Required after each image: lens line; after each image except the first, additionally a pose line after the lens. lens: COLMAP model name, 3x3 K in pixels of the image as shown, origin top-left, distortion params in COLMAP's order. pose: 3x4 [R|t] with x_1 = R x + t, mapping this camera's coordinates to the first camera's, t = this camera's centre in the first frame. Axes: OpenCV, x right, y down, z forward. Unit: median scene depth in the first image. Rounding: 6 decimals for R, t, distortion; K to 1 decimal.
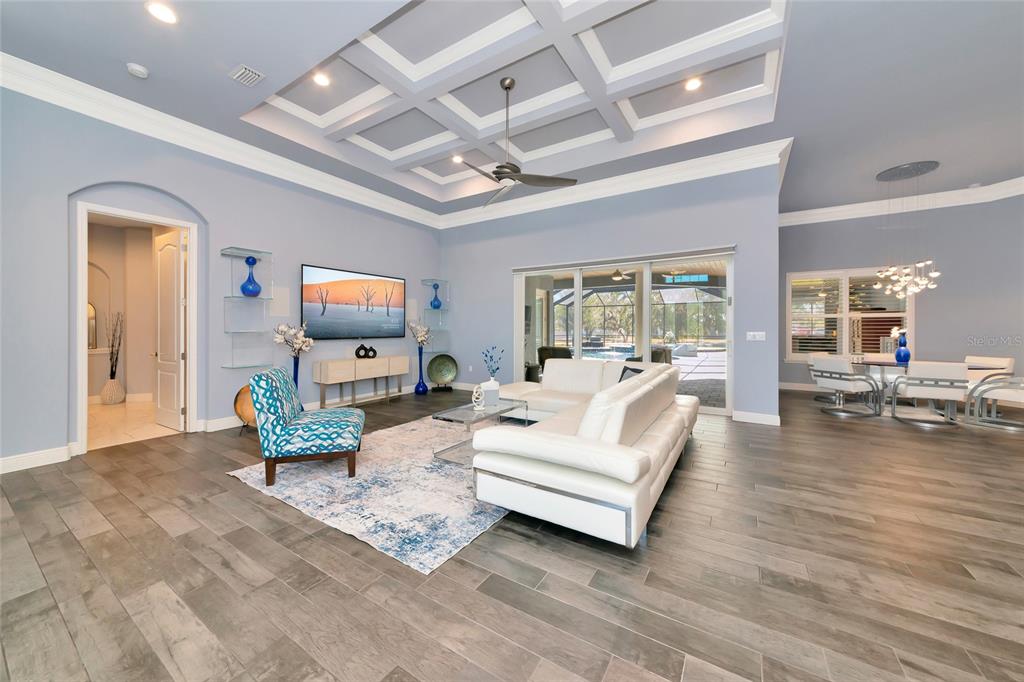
lens RADIAL K [[367.6, 0, 515.5], [0, 367.6, 329.2], [0, 0, 1]] dist [0.001800, 0.000117]
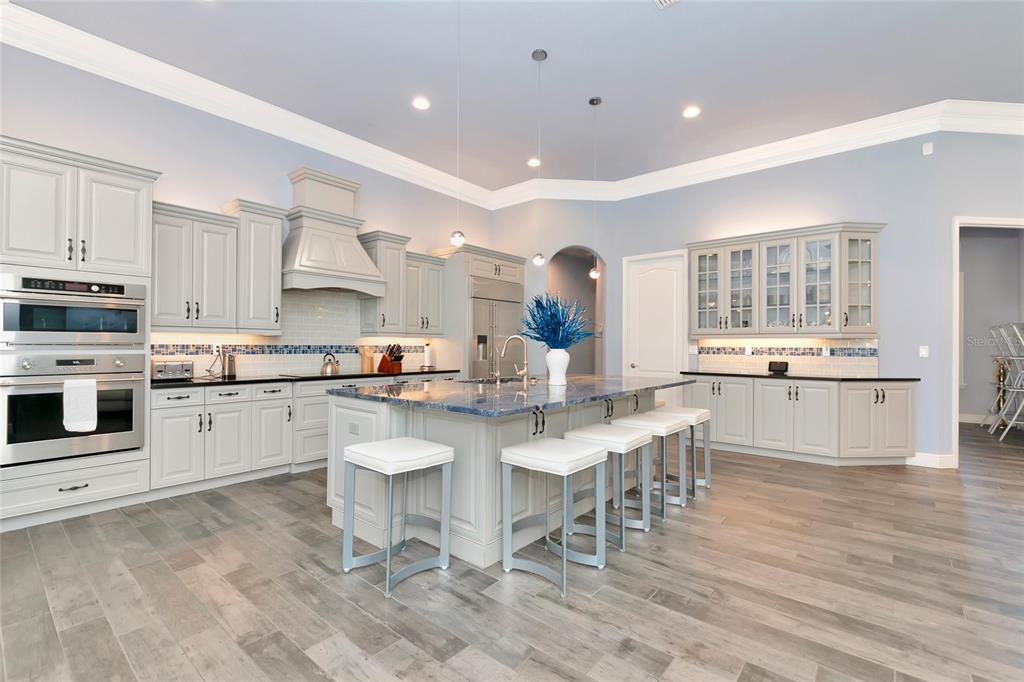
lens RADIAL K [[449.2, 0, 513.4], [0, 449.2, 343.8], [0, 0, 1]] dist [-0.002944, -0.000616]
pose [[-0.990435, -0.003269, 0.137944, 0.694631], [-0.003772, 0.999987, -0.003384, 0.008060], [-0.137931, -0.003872, -0.990434, 0.794497]]
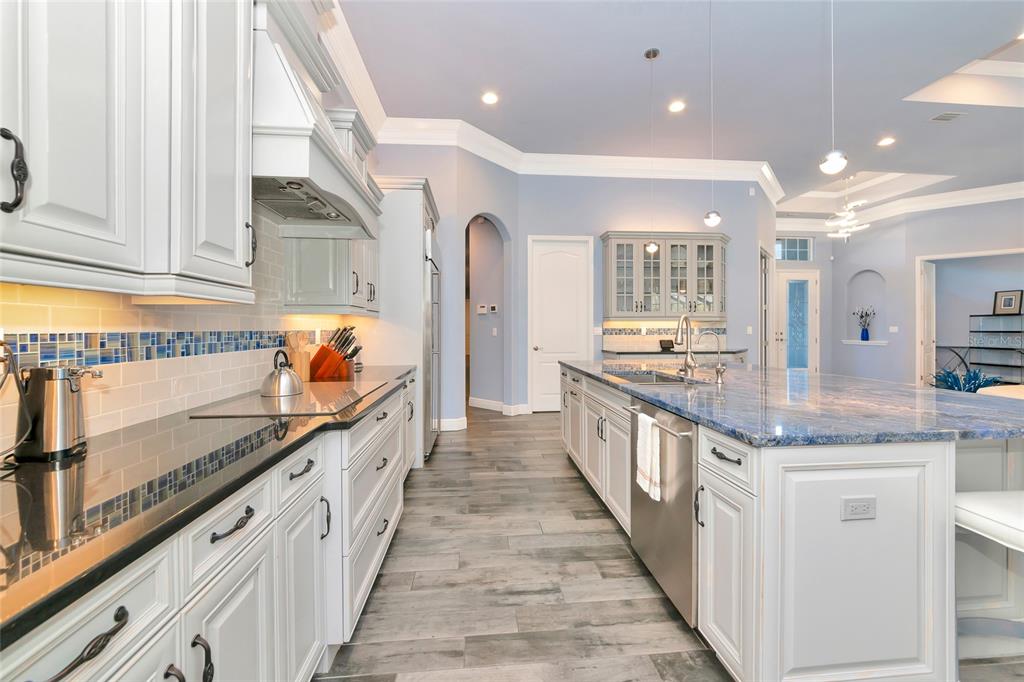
lens RADIAL K [[406.4, 0, 509.0], [0, 406.4, 328.3], [0, 0, 1]] dist [-0.002737, -0.000208]
pose [[-0.803329, 0.003786, -0.595524, 1.198707], [0.002372, 0.999992, 0.003159, 0.006198], [0.595531, 0.001125, -0.803331, 0.394108]]
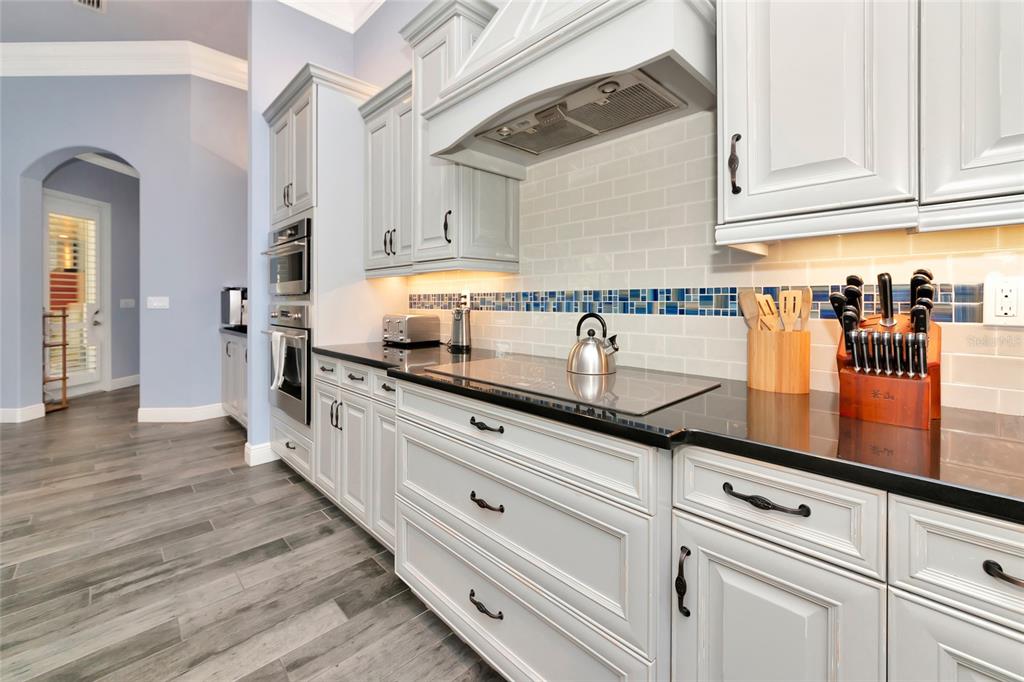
lens RADIAL K [[423.2, 0, 510.4], [0, 423.2, 299.3], [0, 0, 1]] dist [0.001694, 0.000261]
pose [[0.246547, 0.003212, 0.969126, 0.877605], [0.004441, 0.999980, -0.004445, 0.016704], [-0.969121, 0.005400, 0.246528, -0.004228]]
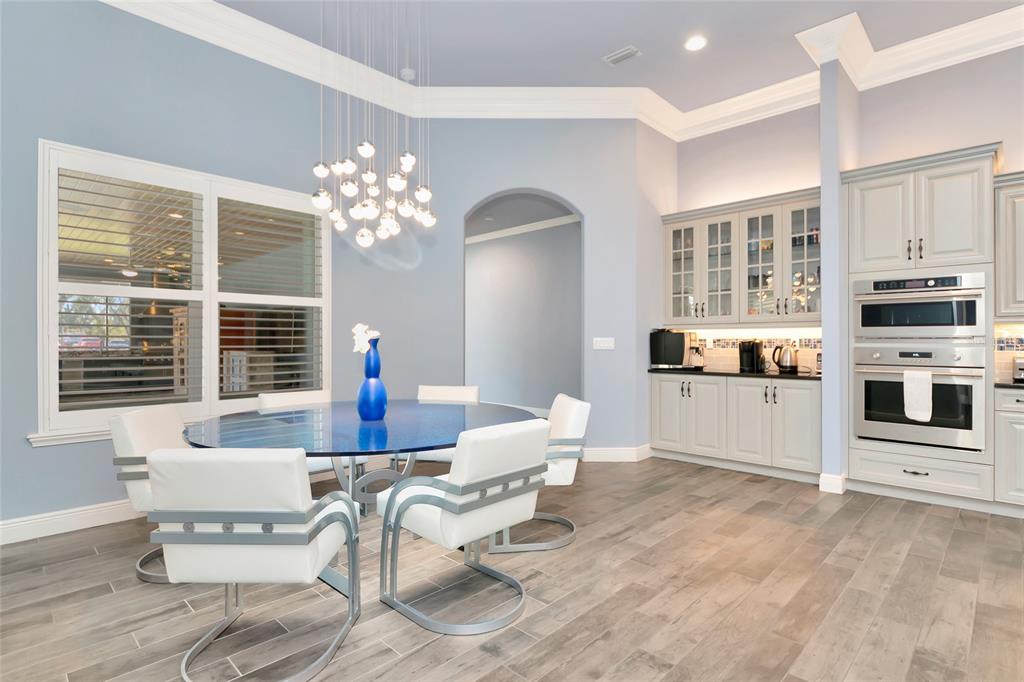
lens RADIAL K [[513.3, 0, 507.0], [0, 513.3, 336.2], [0, 0, 1]] dist [-0.003452, -0.000723]
pose [[0.215085, 0.004146, 0.976587, 0.540008], [0.002550, 0.999985, -0.004807, 0.008430], [-0.976592, 0.003524, 0.215071, 0.704917]]
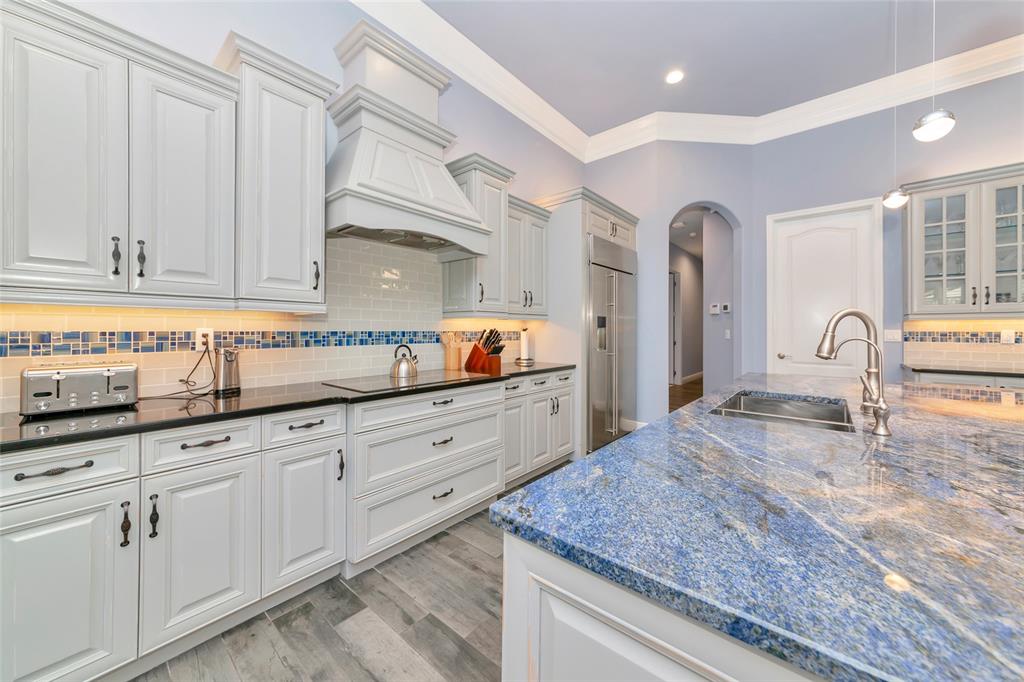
lens RADIAL K [[367.6, 0, 515.5], [0, 367.6, 329.2], [0, 0, 1]] dist [0.001800, 0.000117]
pose [[-0.989594, -0.000467, 0.143885, 0.959565], [-0.000469, 1.000000, 0.000019, 0.006668], [-0.143885, -0.000049, -0.989594, 0.415583]]
